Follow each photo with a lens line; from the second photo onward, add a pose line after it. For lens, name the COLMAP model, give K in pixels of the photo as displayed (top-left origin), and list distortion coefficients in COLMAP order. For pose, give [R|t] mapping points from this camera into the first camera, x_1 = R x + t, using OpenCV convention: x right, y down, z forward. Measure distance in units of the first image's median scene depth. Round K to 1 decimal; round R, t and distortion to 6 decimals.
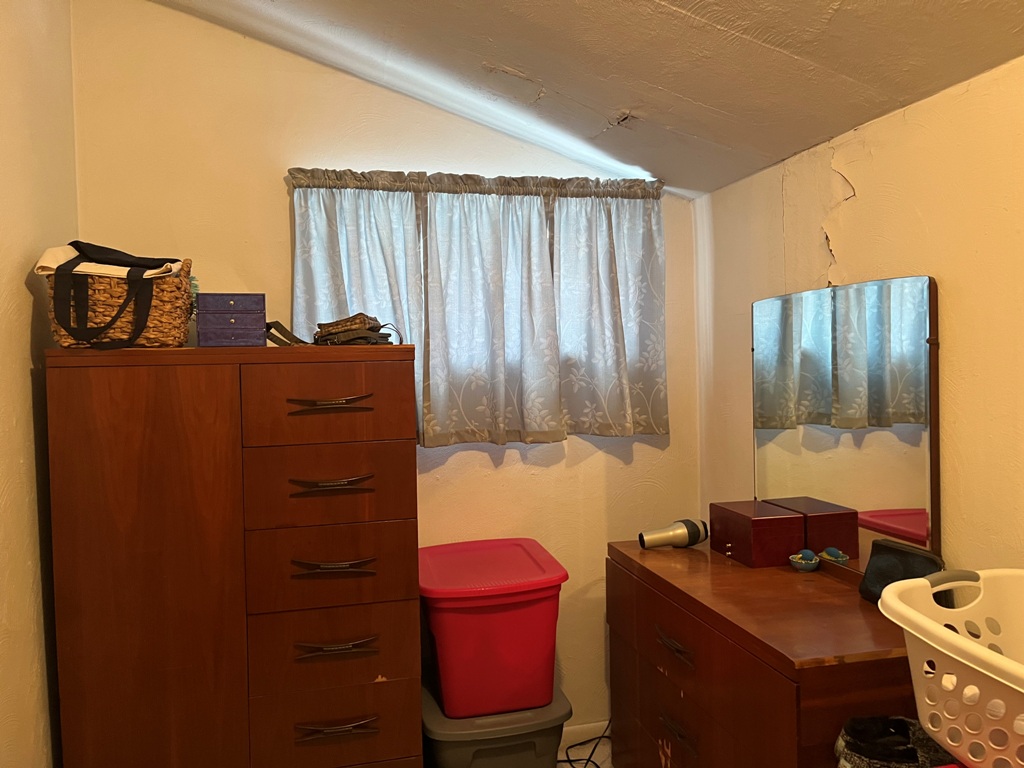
lens RADIAL K [[787.5, 0, 509.1], [0, 787.5, 381.7], [0, 0, 1]] dist [0.073467, -0.100555]
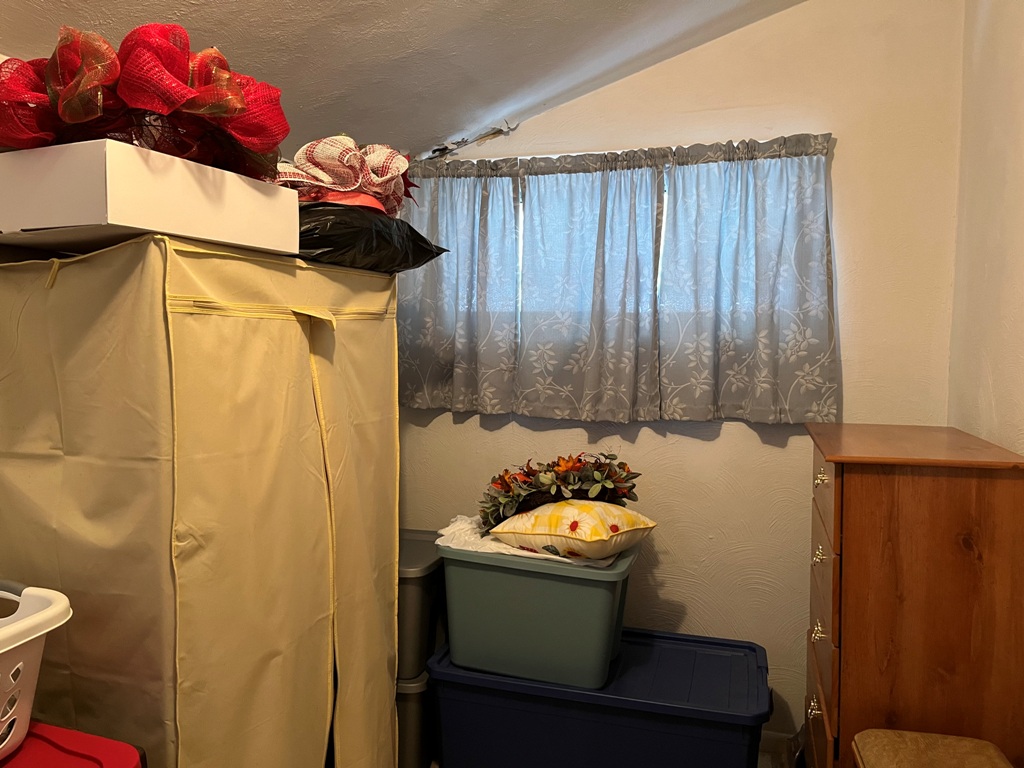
lens RADIAL K [[776.8, 0, 512.0], [0, 776.8, 384.0], [0, 0, 1]] dist [0.062903, -0.094461]
pose [[0.824941, 0.065647, -0.561394, 0.437183], [-0.045554, 0.997723, 0.049729, -0.021572], [0.563380, -0.015449, 0.826053, 0.152441]]
